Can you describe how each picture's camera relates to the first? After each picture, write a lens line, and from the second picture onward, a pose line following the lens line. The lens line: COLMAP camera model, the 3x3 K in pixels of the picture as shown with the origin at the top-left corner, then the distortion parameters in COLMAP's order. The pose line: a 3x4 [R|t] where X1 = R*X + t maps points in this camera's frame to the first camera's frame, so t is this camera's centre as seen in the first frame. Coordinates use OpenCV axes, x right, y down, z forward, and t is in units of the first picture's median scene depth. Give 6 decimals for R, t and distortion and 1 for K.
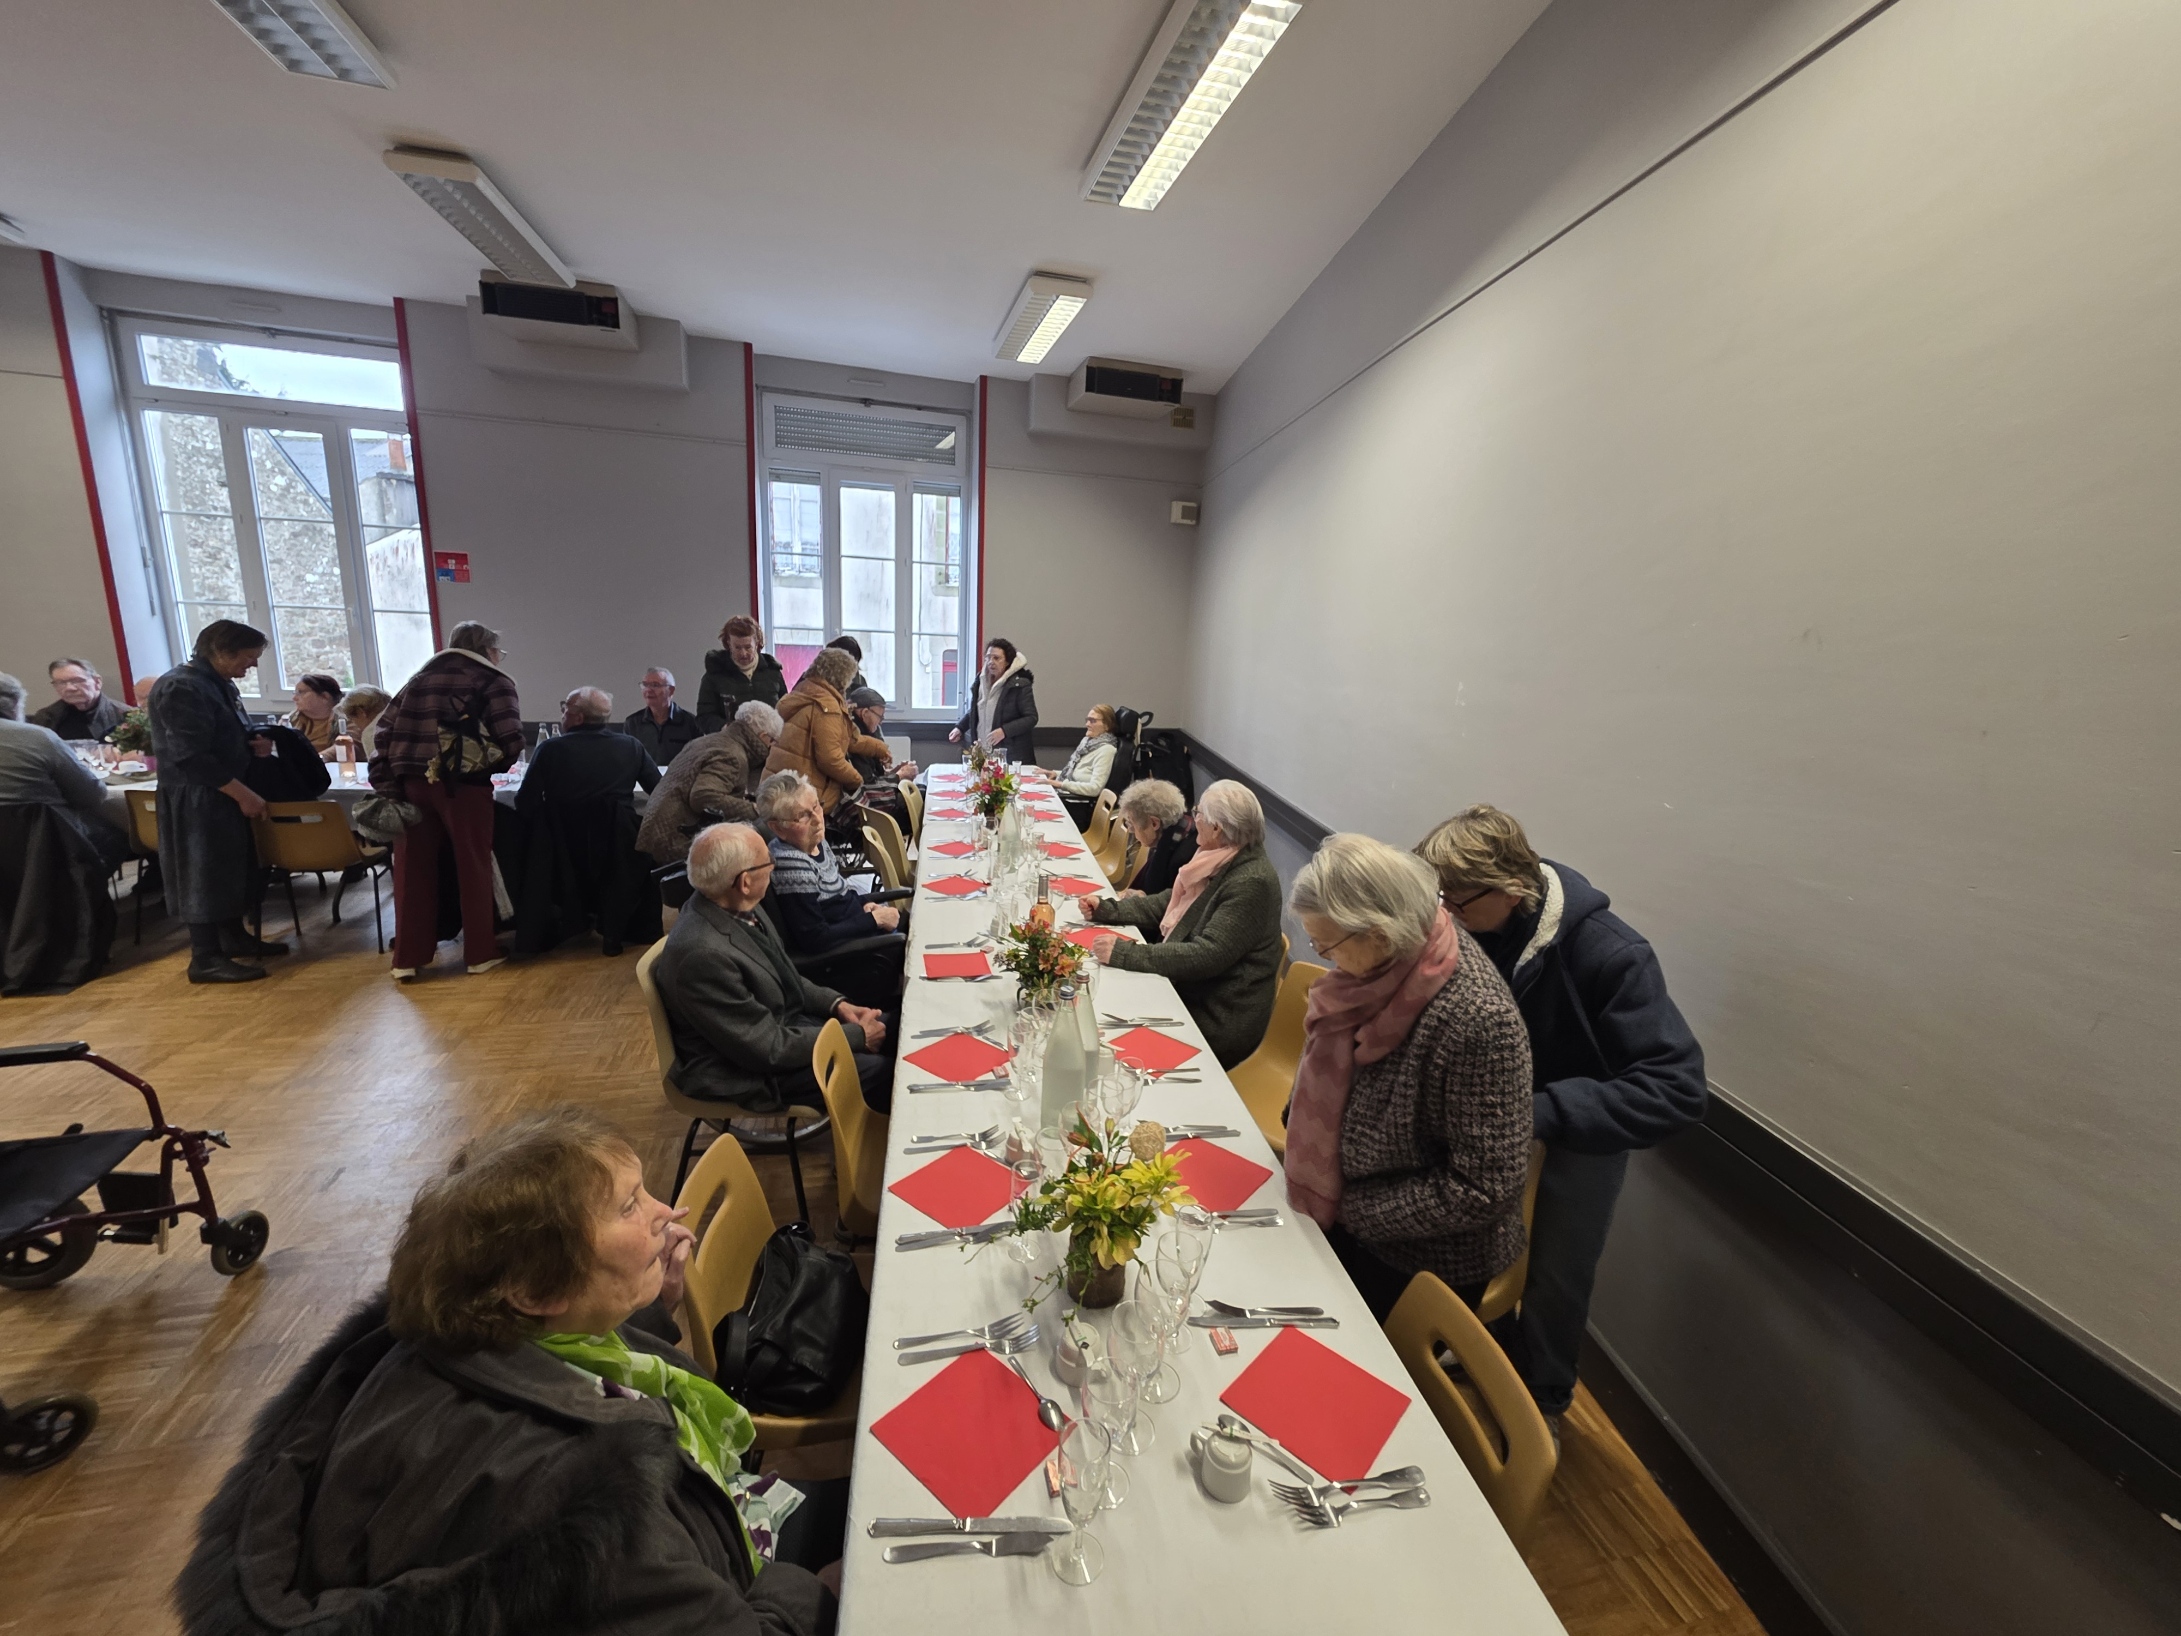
lens RADIAL K [[871.7, 0, 1090.5], [0, 871.7, 818.0], [0, 0, 1]] dist [-0.007206, -0.000168]
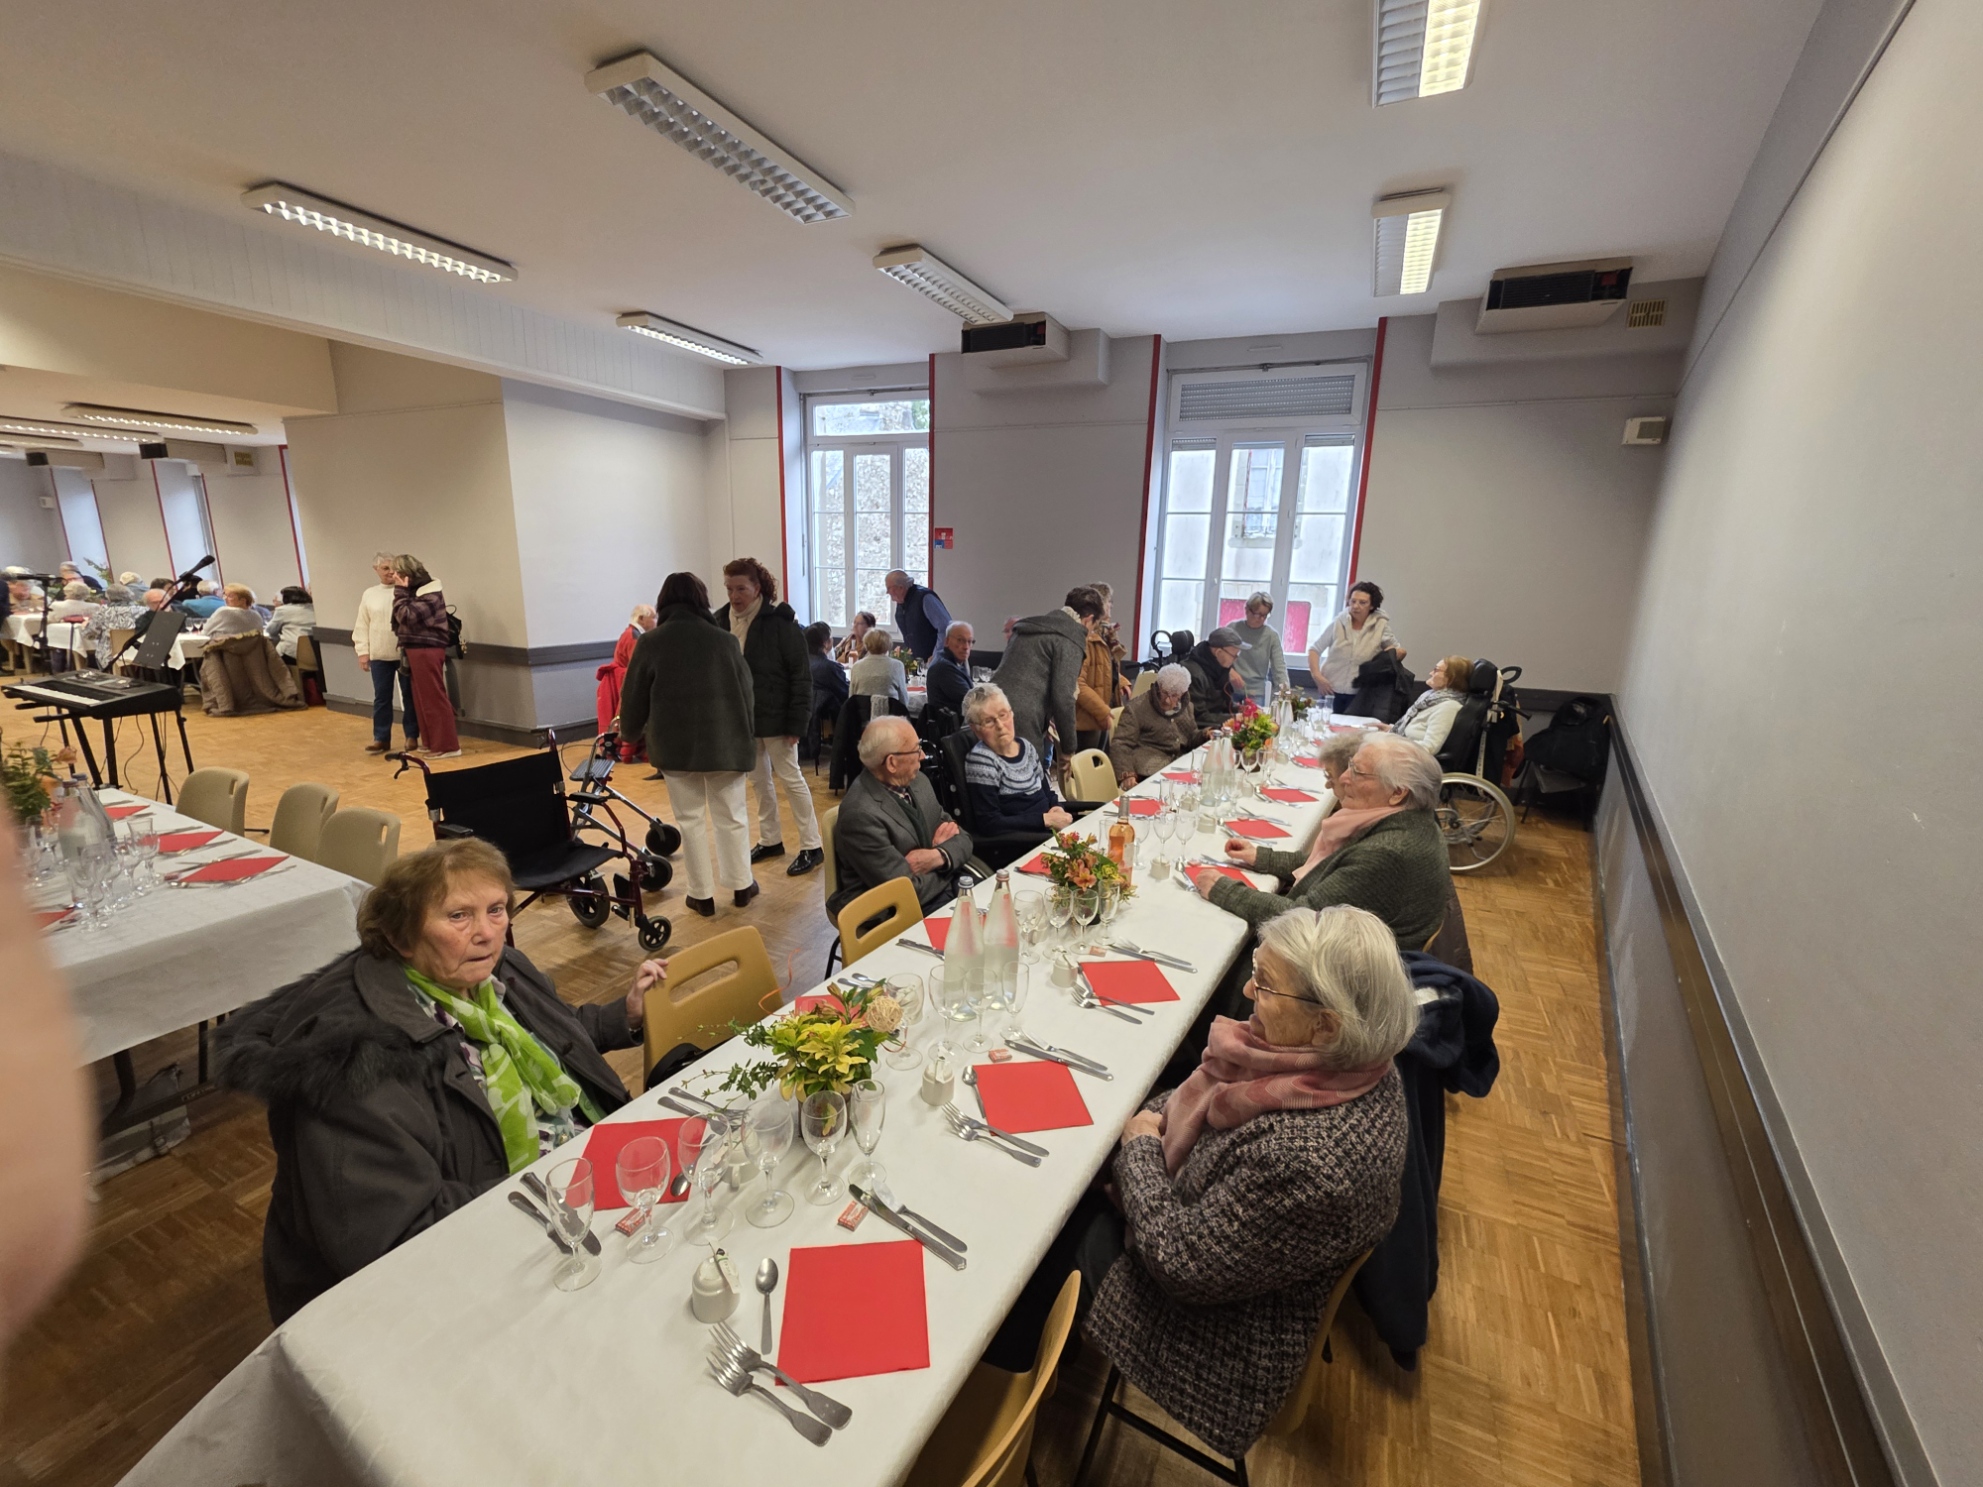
lens RADIAL K [[790.0, 0, 991.5], [0, 790.0, 743.5], [0, 0, 1]] dist [-0.002036, -0.000215]
pose [[0.765418, 0.114957, -0.633183, 0.186553], [-0.128701, 0.991383, 0.024411, 0.000732], [0.630533, 0.062806, 0.773617, 0.080114]]
